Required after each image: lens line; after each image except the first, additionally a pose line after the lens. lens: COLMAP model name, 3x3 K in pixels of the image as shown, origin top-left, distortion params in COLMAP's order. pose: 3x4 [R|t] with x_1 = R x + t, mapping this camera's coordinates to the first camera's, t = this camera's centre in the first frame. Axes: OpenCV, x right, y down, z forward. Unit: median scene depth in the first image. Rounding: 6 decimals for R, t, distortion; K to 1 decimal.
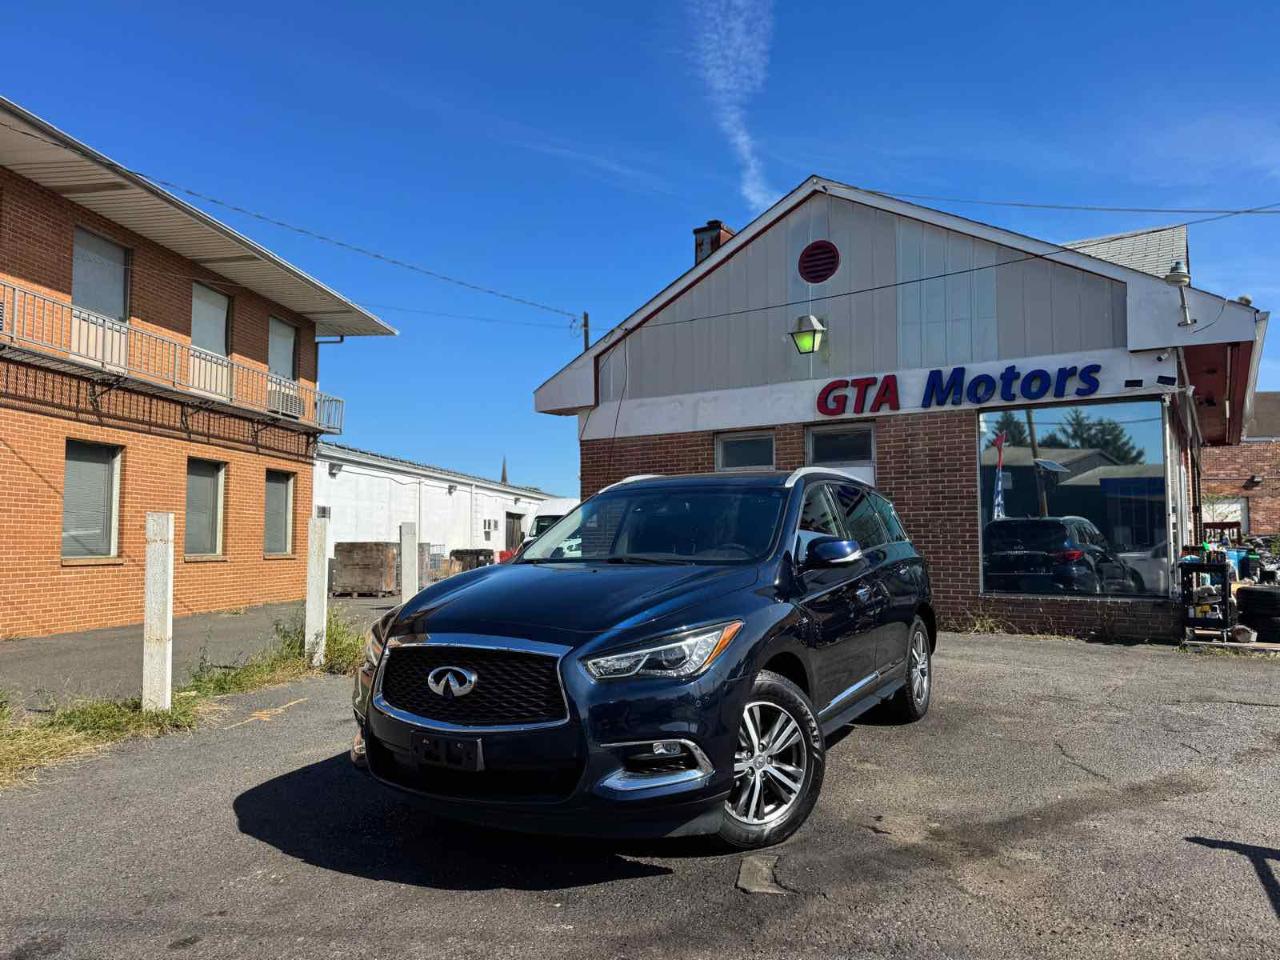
lens RADIAL K [[896.0, 0, 638.8], [0, 896.0, 489.6], [0, 0, 1]] dist [0.087626, -0.133183]
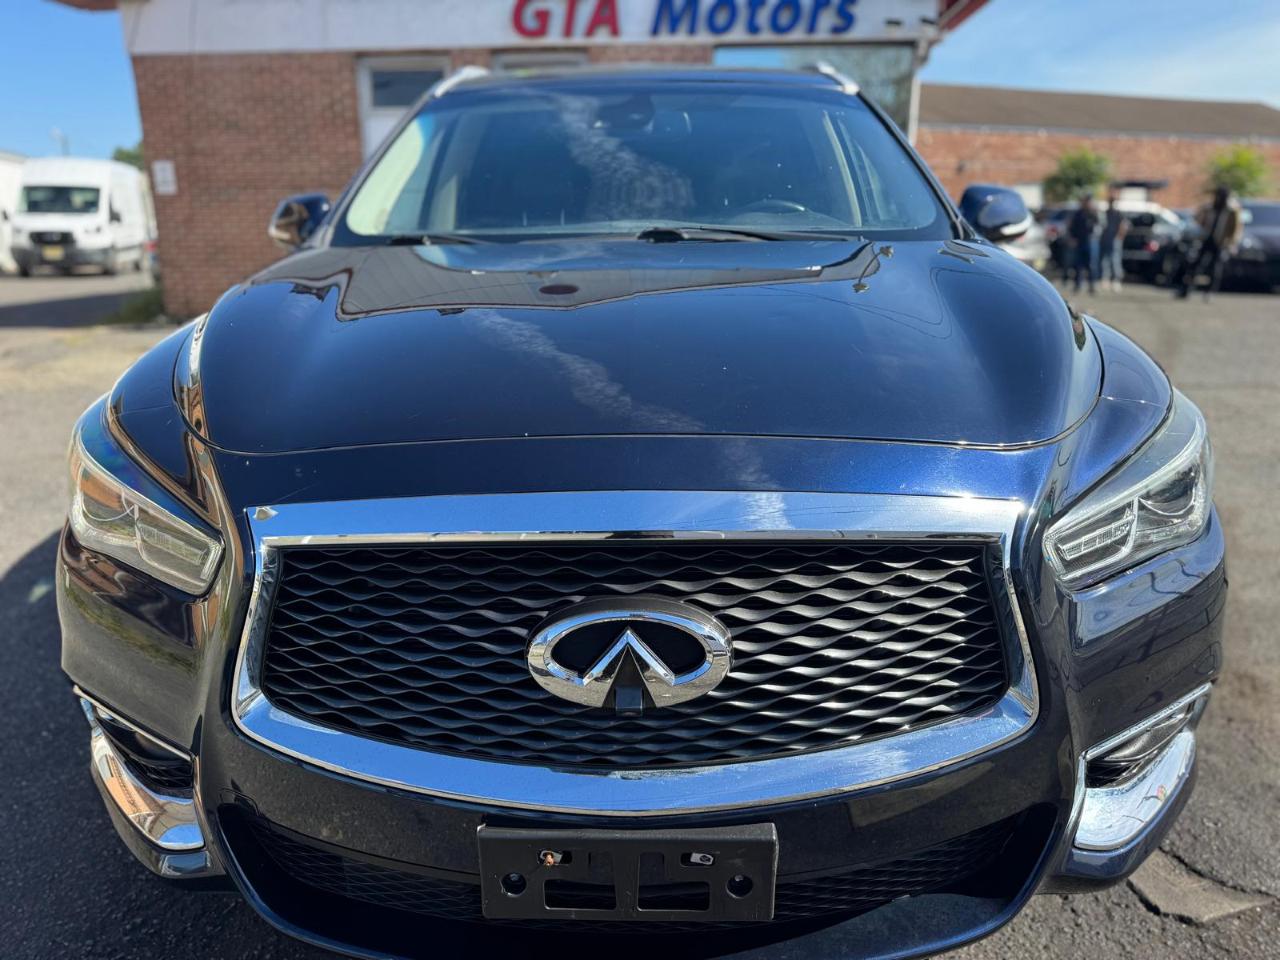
lens RADIAL K [[913.8, 0, 639.1], [0, 913.8, 485.1], [0, 0, 1]] dist [-0.002718, -0.000851]
pose [[0.879267, -0.130296, 0.458162, -0.101053], [-0.028088, 0.946004, 0.322935, 0.020692], [-0.475501, -0.296815, 0.828130, 0.237940]]
